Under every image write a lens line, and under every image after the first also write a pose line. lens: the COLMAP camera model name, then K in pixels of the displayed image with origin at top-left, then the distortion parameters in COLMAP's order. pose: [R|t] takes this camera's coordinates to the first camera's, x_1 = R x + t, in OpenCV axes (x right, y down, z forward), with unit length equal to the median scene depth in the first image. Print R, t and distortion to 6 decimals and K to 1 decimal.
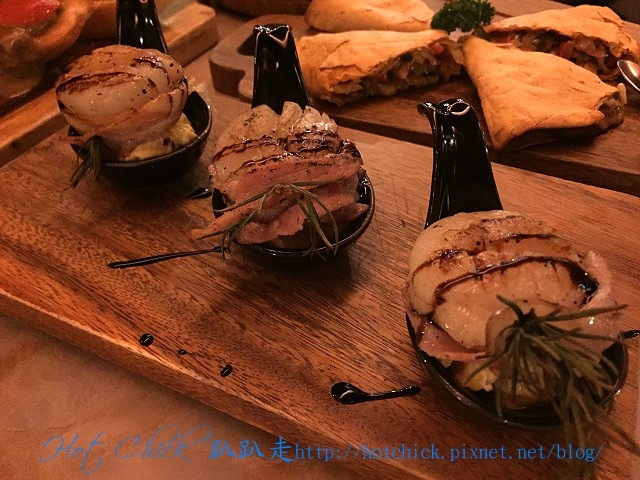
lens RADIAL K [[543.4, 0, 320.8], [0, 543.4, 242.4], [0, 0, 1]] dist [0.019080, -0.023234]
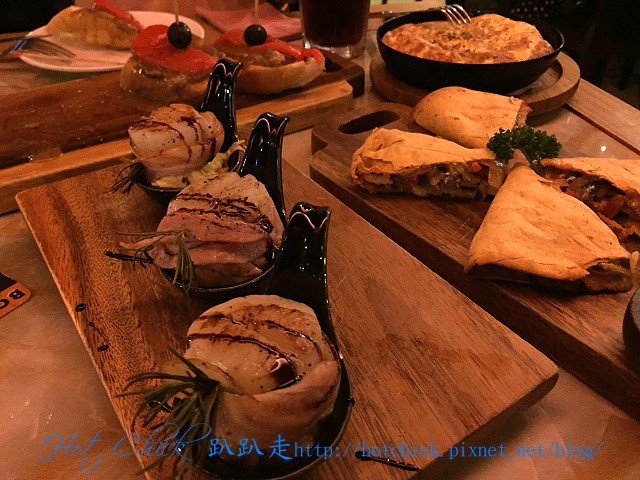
lens RADIAL K [[543.4, 0, 321.2], [0, 543.4, 238.6], [0, 0, 1]] dist [0.019080, -0.023234]
pose [[0.868521, 0.304651, -0.390971, 0.484681], [-0.344744, 0.938048, -0.034889, -0.102928], [0.356121, 0.165087, 0.919741, -0.062298]]
